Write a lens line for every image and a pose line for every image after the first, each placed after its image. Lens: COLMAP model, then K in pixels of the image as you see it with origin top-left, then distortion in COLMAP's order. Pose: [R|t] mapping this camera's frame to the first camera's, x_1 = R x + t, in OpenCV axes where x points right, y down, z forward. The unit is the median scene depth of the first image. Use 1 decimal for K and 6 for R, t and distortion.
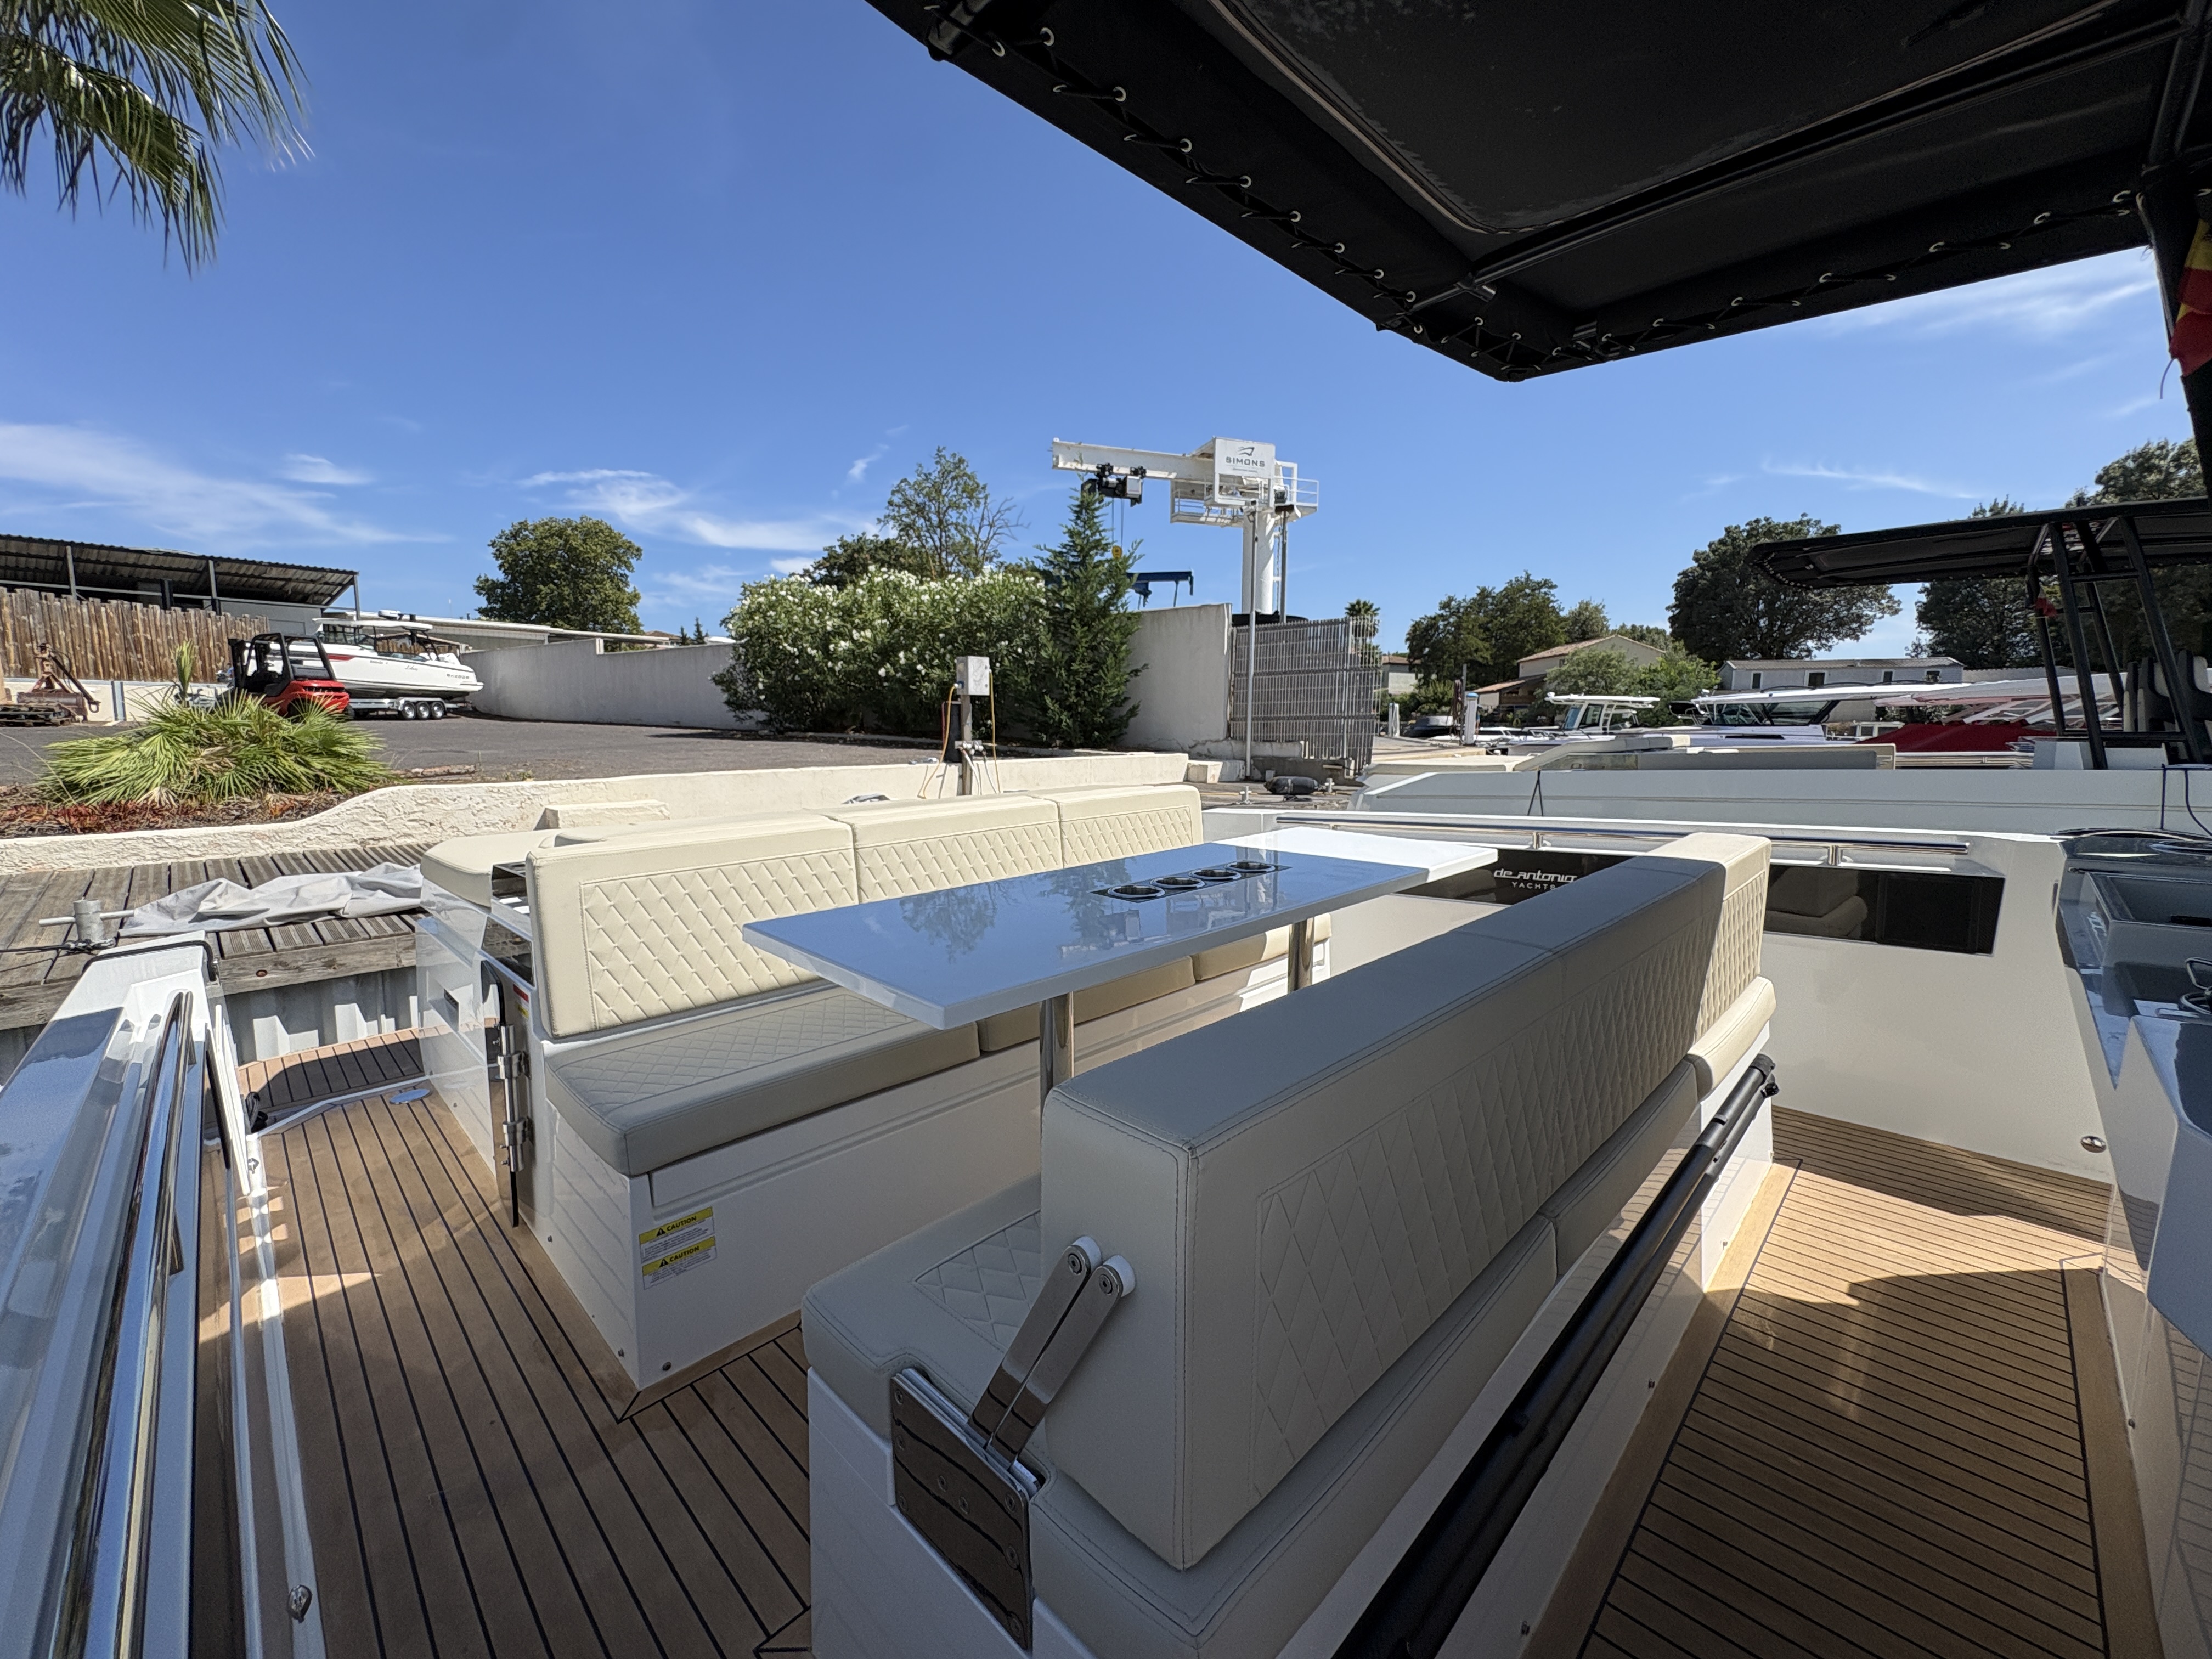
lens RADIAL K [[894.2, 0, 1113.5], [0, 894.2, 830.8], [0, 0, 1]] dist [0.000084, -0.000148]
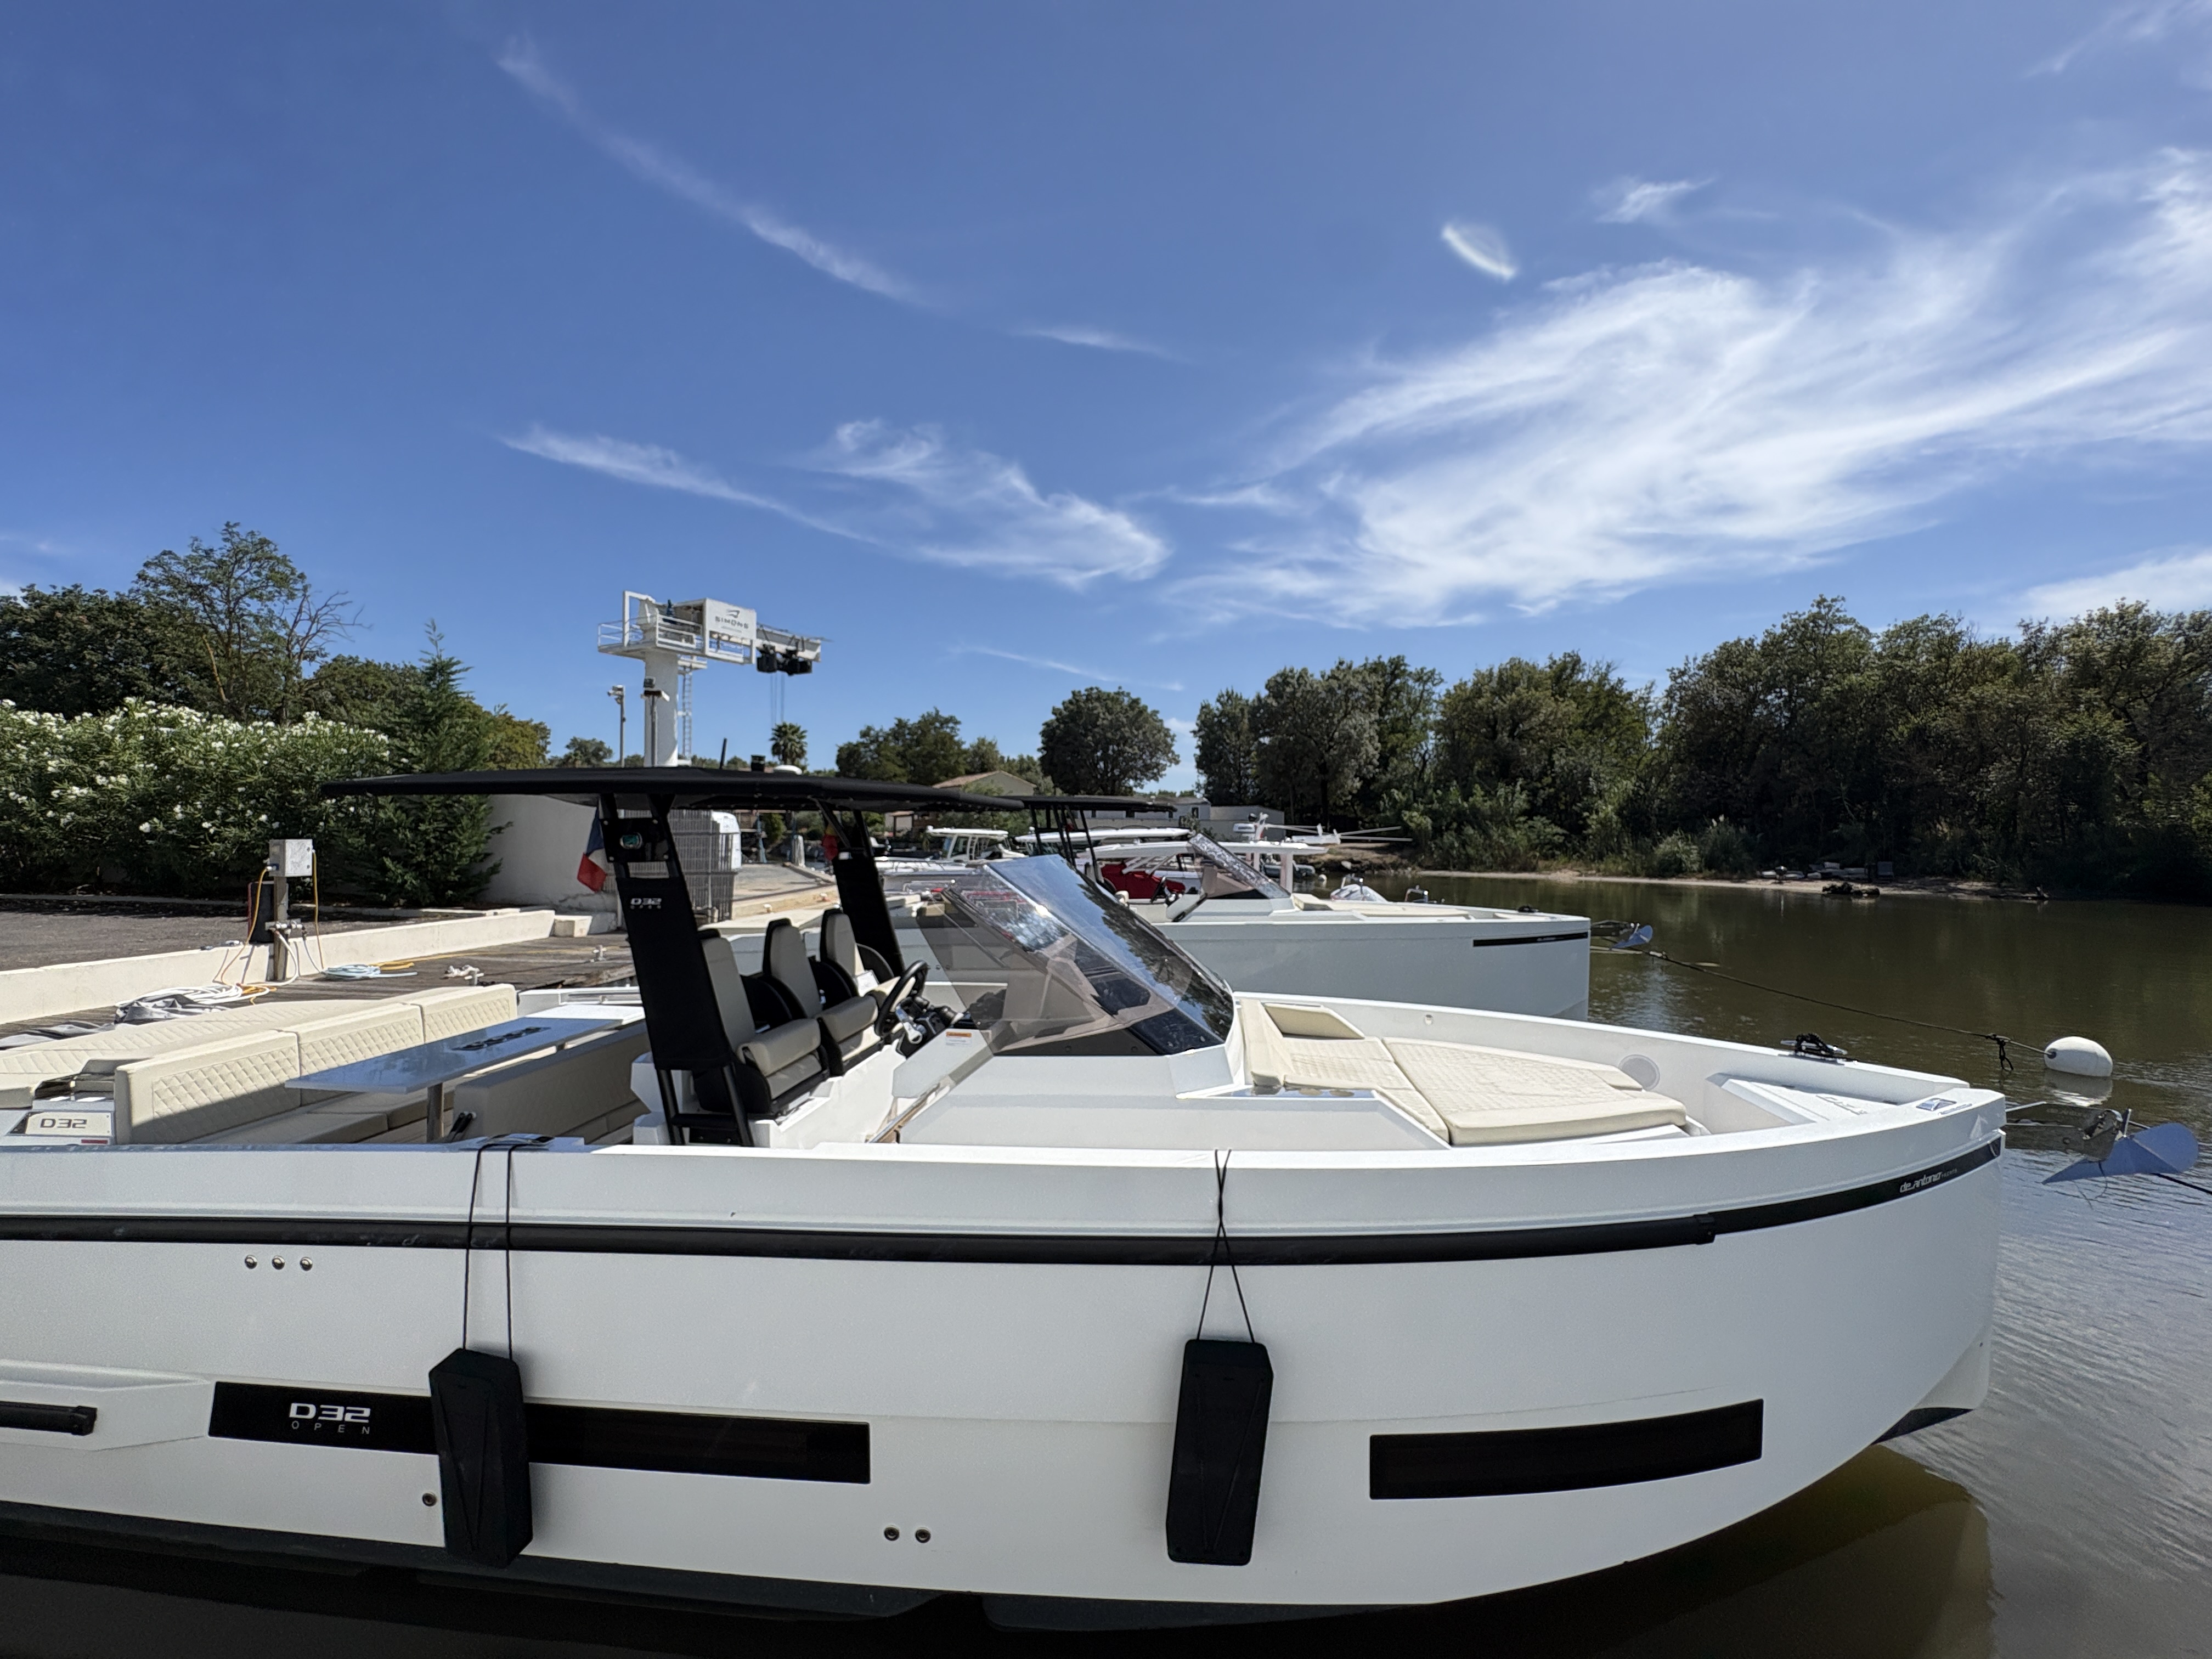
lens RADIAL K [[888.3, 0, 1106.0], [0, 888.3, 829.5], [0, 0, 1]] dist [0.002201, 0.000396]
pose [[0.826424, 0.002710, 0.563042, 0.021851], [0.068039, 0.992180, -0.104641, -0.018242], [-0.558922, 0.124786, 0.819777, -0.197321]]
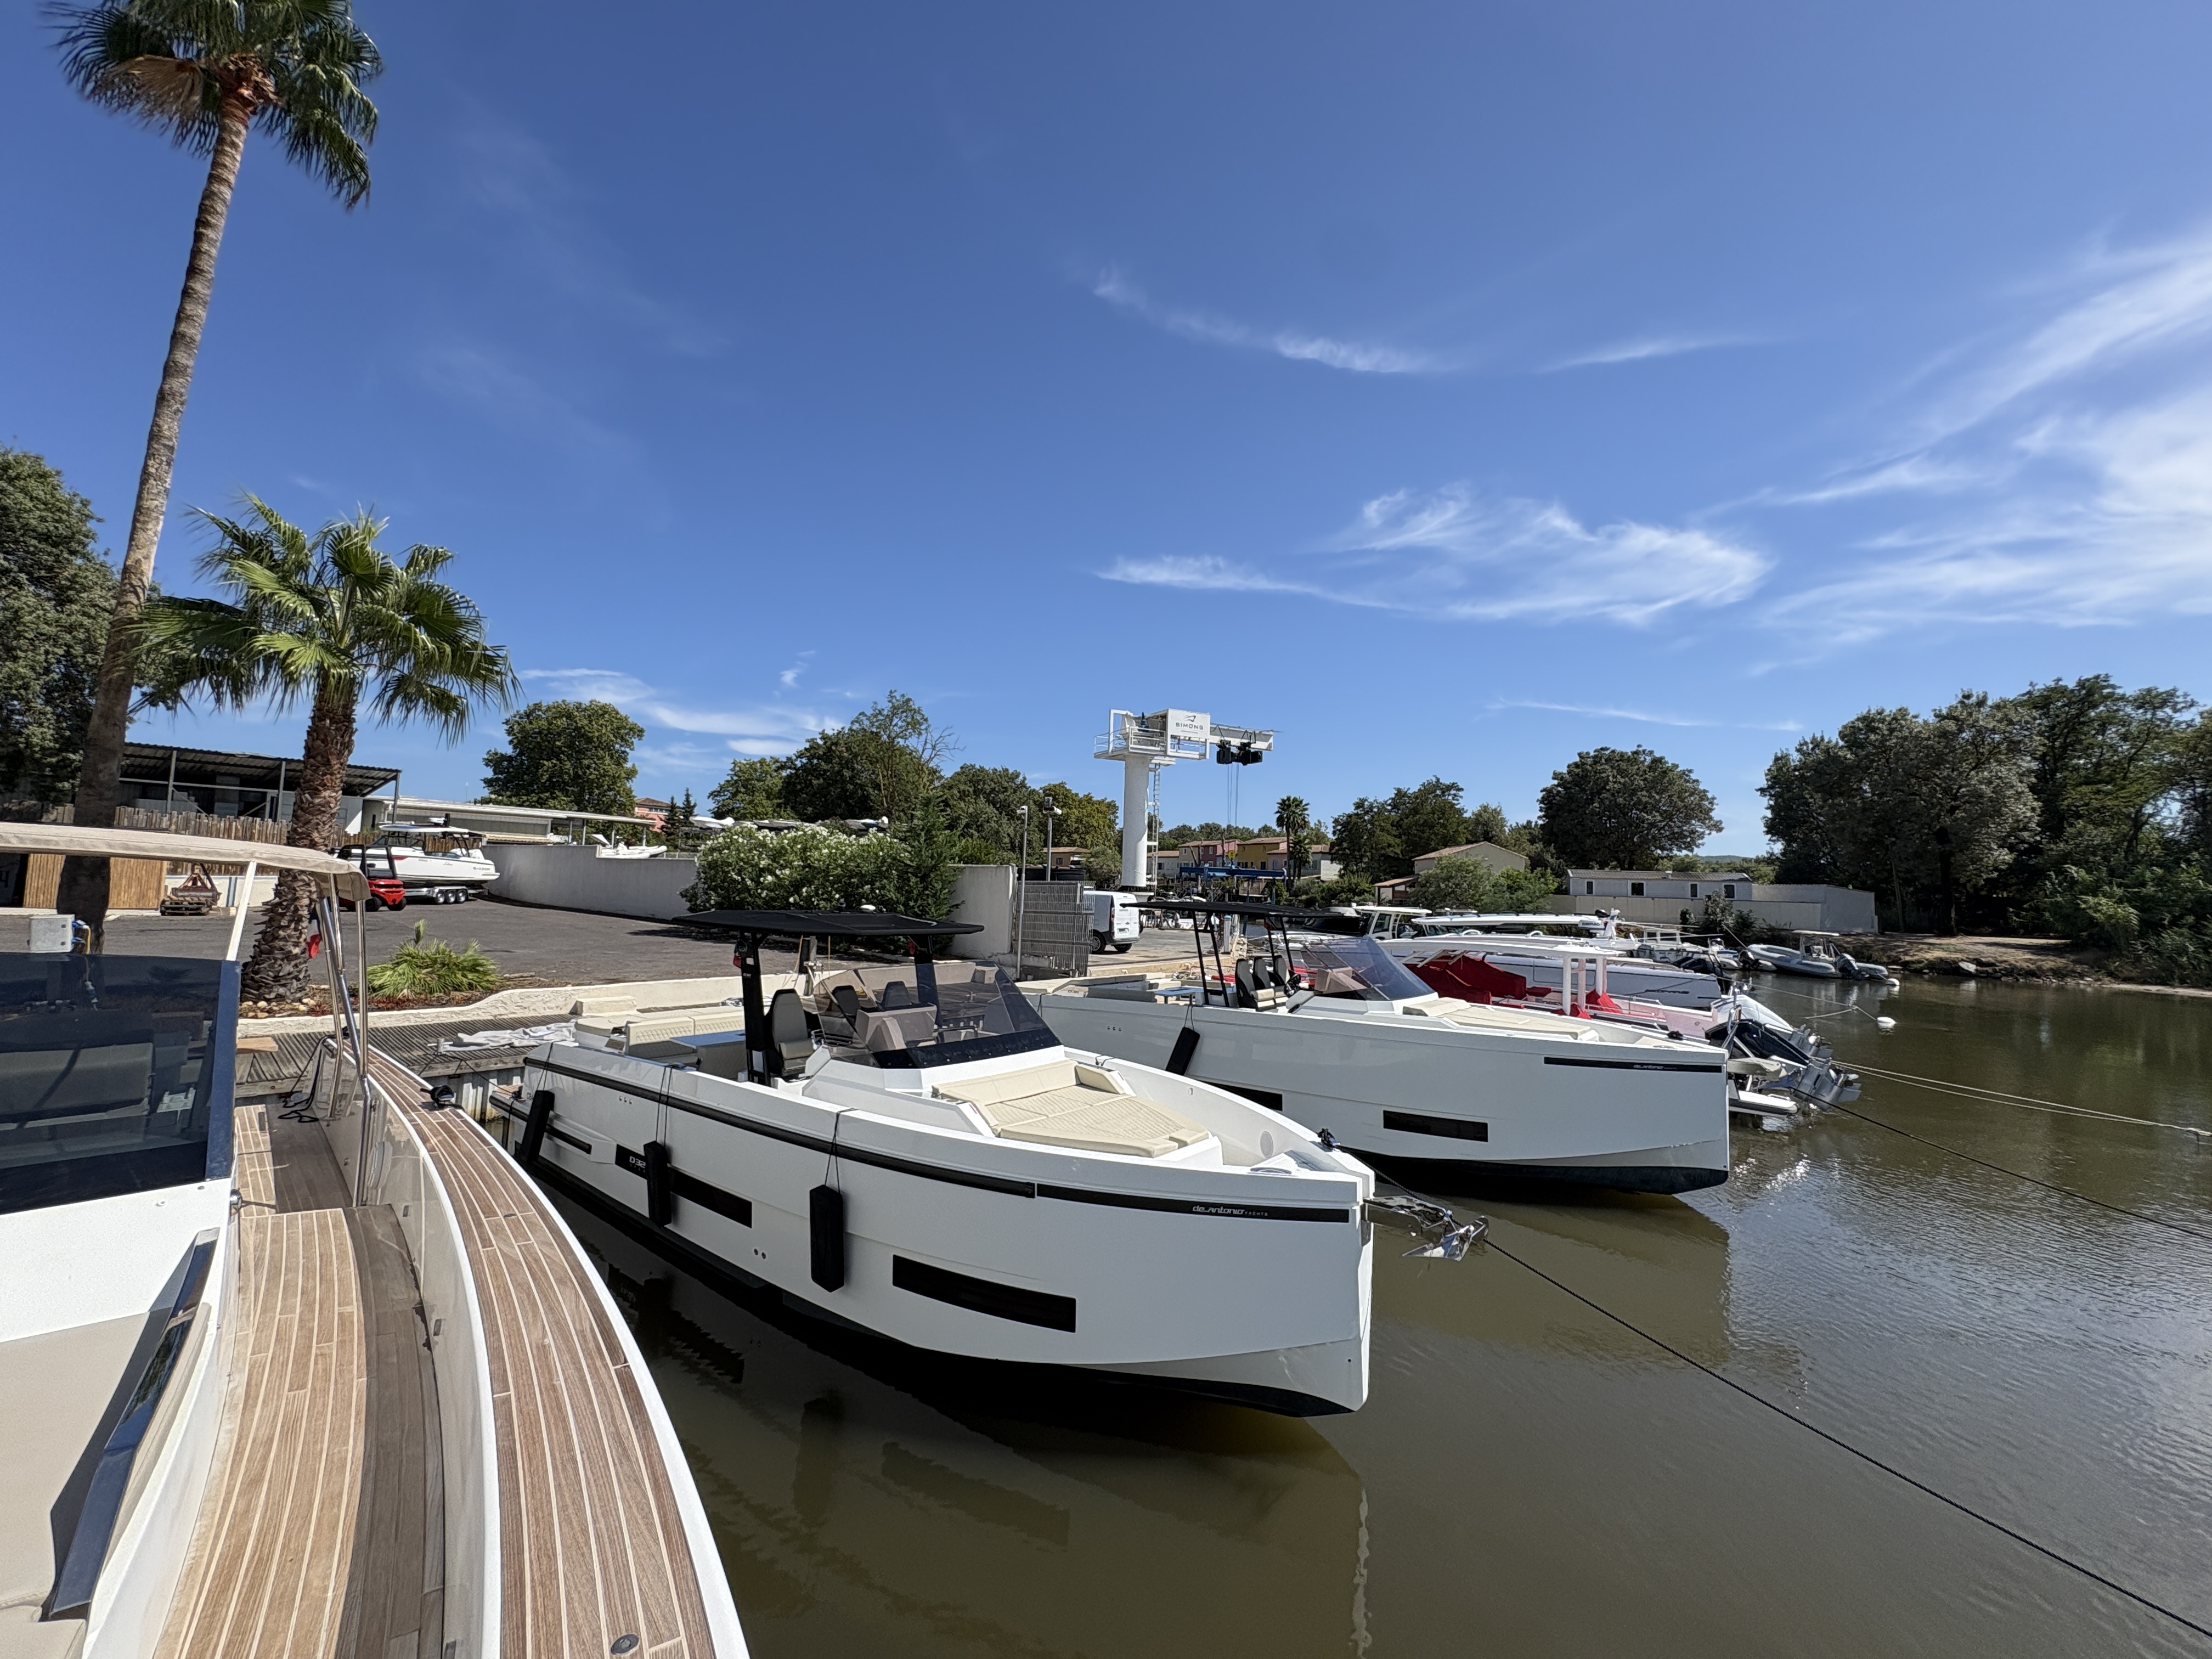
lens RADIAL K [[888.3, 0, 1106.0], [0, 888.3, 829.5], [0, 0, 1]] dist [0.002201, 0.000396]
pose [[0.999499, 0.028455, 0.013881, 0.211438], [-0.025320, 0.981633, -0.189091, -0.021062], [-0.019007, 0.188645, 0.981861, -0.429288]]
